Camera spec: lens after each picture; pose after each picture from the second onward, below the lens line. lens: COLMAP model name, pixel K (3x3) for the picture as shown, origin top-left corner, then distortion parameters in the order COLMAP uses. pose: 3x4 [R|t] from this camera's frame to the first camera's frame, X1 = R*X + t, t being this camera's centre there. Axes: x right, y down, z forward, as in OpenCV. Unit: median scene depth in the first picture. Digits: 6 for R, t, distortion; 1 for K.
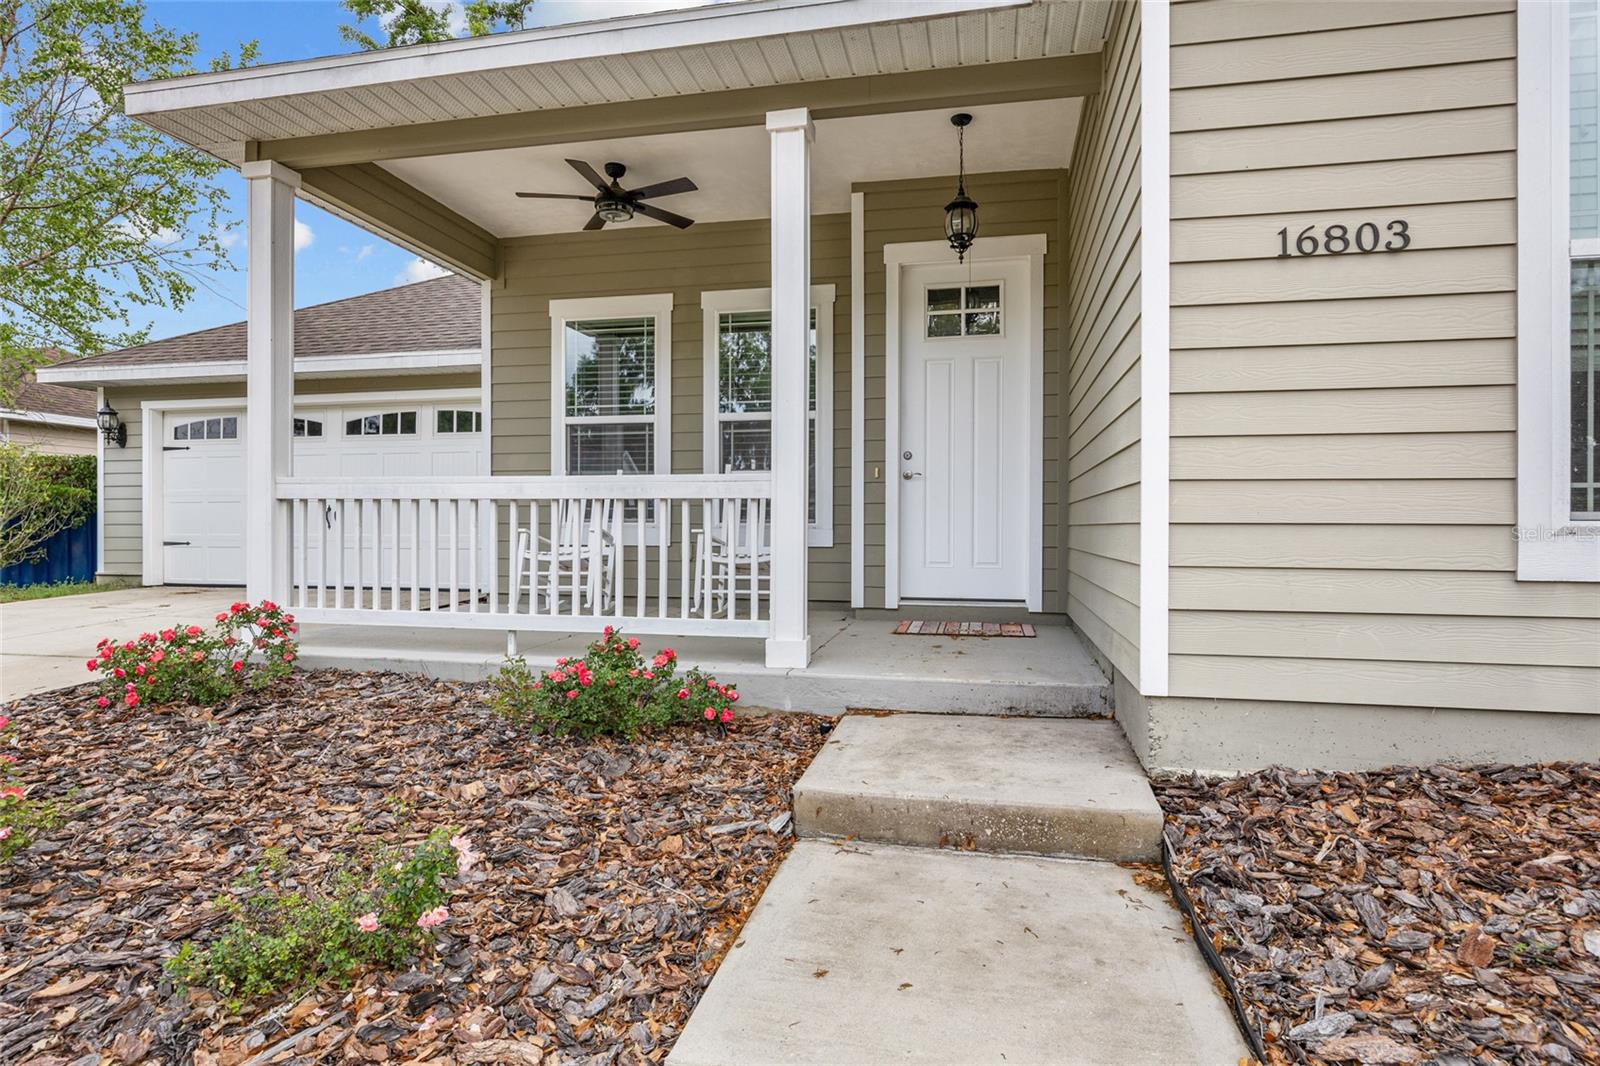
lens RADIAL K [[823.6, 0, 818.6], [0, 823.6, 530.5], [0, 0, 1]] dist [0.000205, -0.000006]
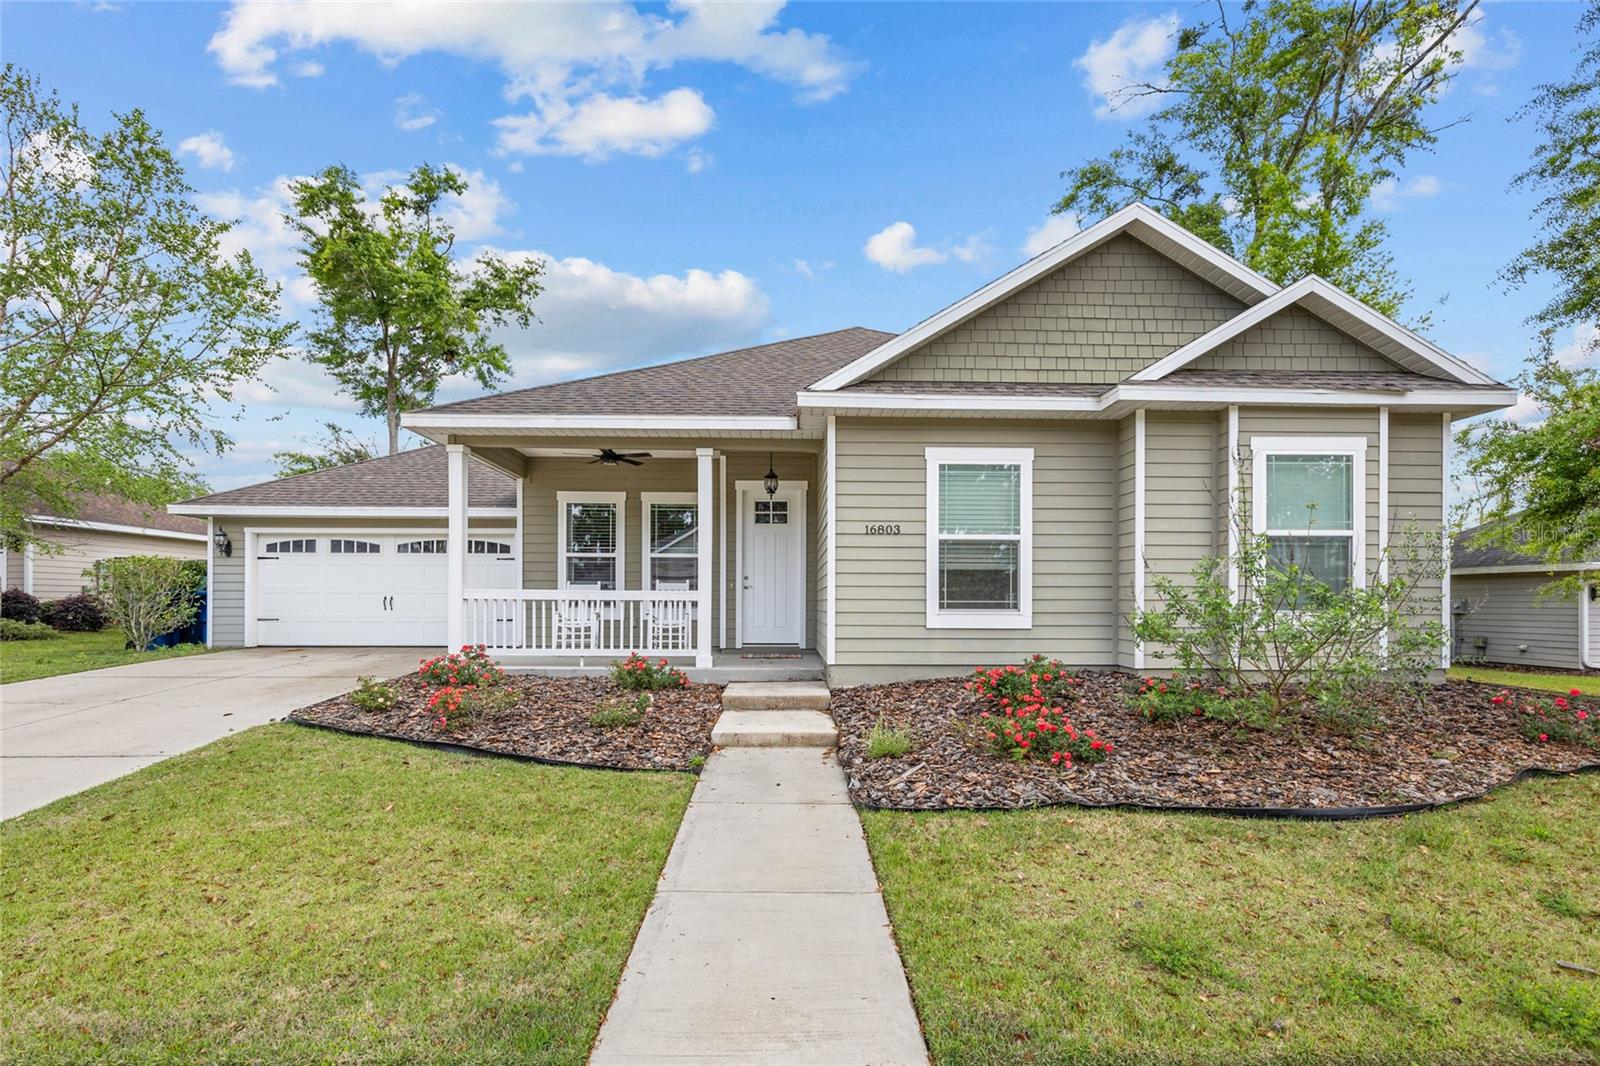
lens RADIAL K [[683.7, 0, 799.1], [0, 683.7, 605.8], [0, 0, 1]] dist [0.000929, 0.000147]
pose [[0.974638, 0.001329, 0.223785, -0.156538], [-0.000760, 0.999996, -0.002632, -0.012155], [-0.223788, 0.002396, 0.974635, -0.778795]]
